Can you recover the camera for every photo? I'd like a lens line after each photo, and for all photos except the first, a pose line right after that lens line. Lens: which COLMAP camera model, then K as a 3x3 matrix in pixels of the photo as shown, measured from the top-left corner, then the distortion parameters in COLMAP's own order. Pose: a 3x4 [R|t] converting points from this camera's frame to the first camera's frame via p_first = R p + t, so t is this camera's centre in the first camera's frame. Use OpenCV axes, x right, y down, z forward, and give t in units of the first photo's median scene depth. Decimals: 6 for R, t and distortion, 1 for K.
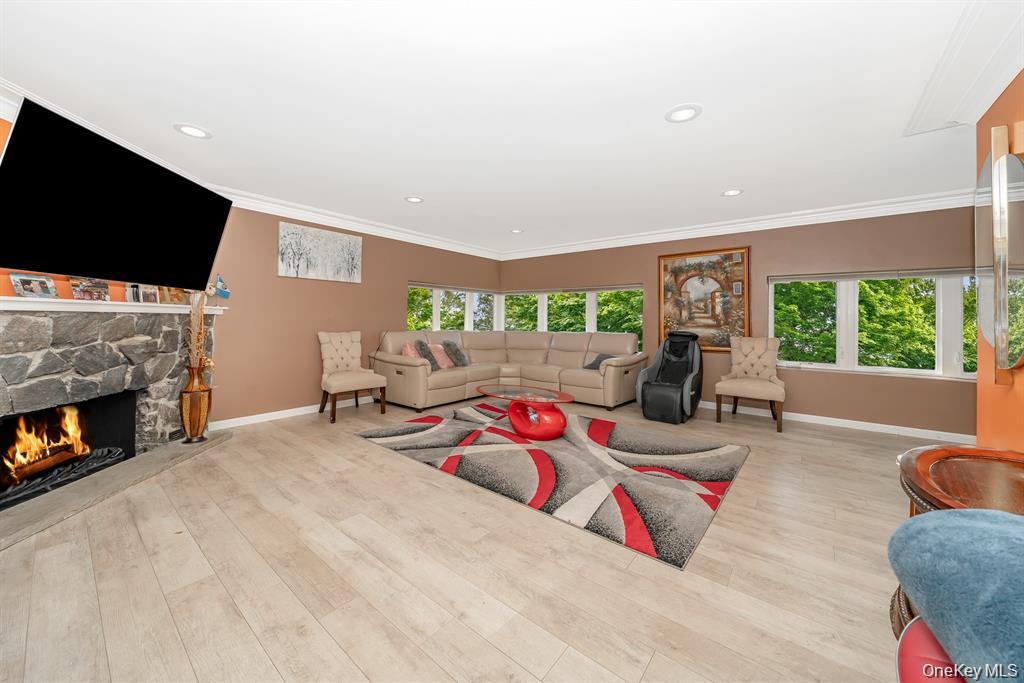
lens RADIAL K [[372.1, 0, 488.9], [0, 372.1, 320.7], [0, 0, 1]] dist [-0.005466, 0.000690]
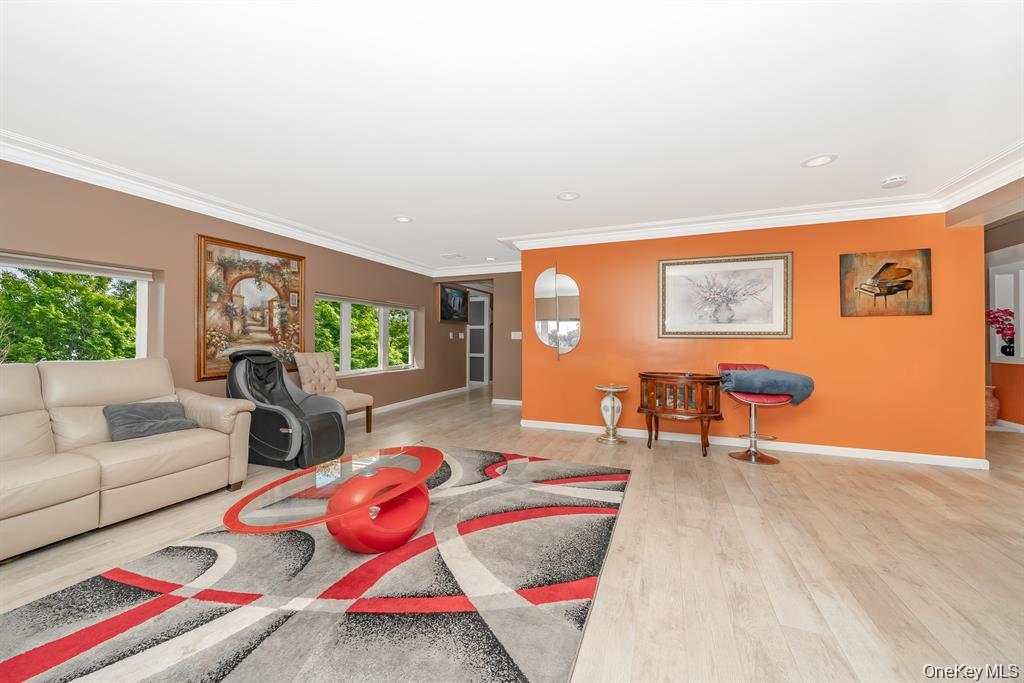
lens RADIAL K [[372.1, 0, 522.8], [0, 372.1, 335.4], [0, 0, 1]] dist [-0.005466, 0.000690]
pose [[-0.338863, -0.002262, 0.940833, -0.544699], [-0.003790, 0.999992, 0.001039, -0.004132], [-0.940828, -0.003214, -0.338869, 1.112933]]
